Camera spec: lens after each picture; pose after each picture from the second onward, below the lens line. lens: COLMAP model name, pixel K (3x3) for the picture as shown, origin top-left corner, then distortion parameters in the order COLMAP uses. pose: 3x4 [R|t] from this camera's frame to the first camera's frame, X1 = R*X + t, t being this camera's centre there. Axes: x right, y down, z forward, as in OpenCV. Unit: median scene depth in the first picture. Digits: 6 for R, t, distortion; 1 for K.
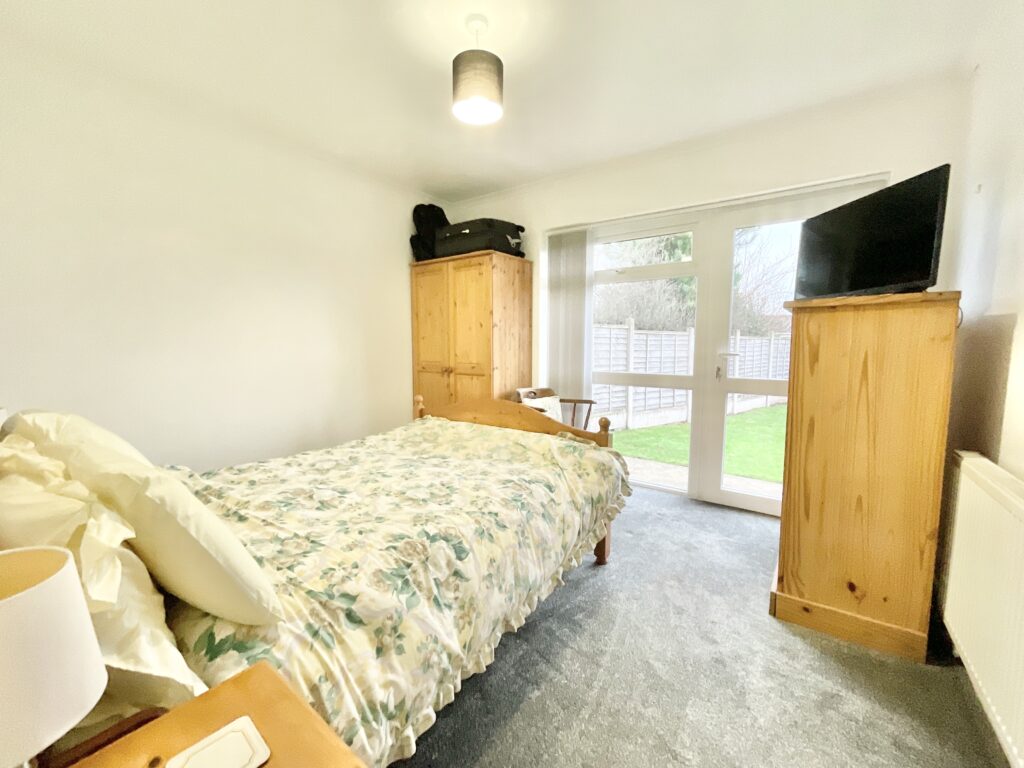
lens RADIAL K [[418.3, 0, 512.0], [0, 418.3, 384.0], [0, 0, 1]] dist [-0.000264, -0.000034]
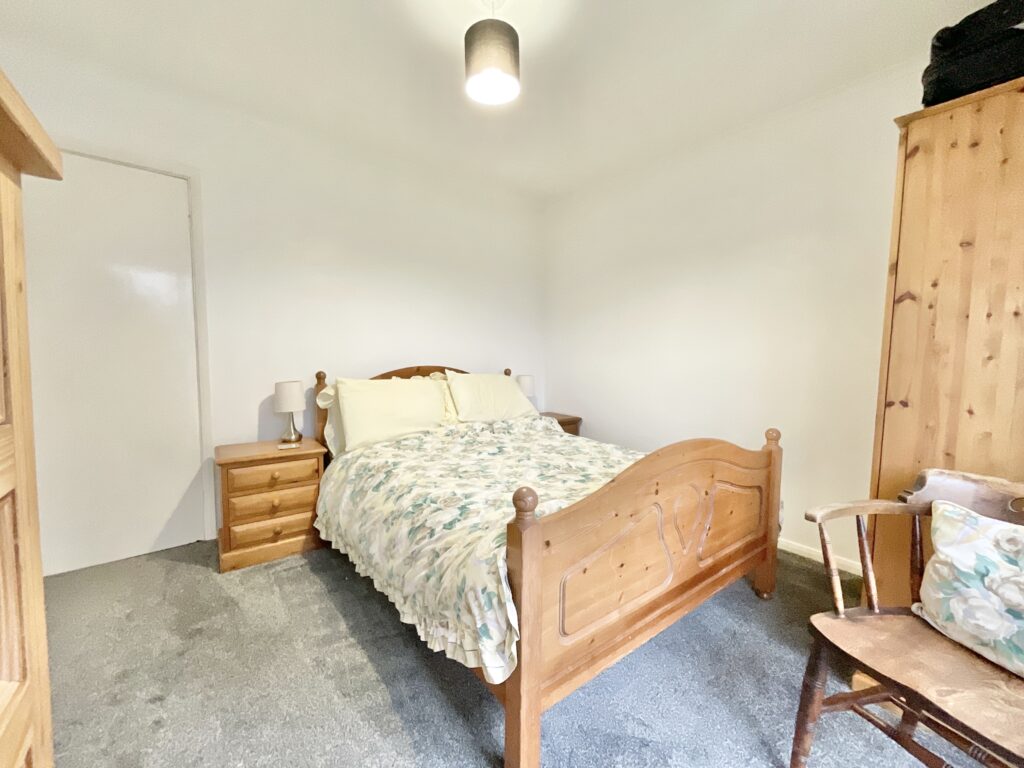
lens RADIAL K [[418.3, 0, 512.0], [0, 418.3, 384.0], [0, 0, 1]] dist [-0.000264, -0.000034]
pose [[-0.279326, 0.066368, -0.957900, 0.840804], [-0.109372, 0.988916, 0.100411, -0.102971], [0.953947, 0.132815, -0.268972, 1.381686]]
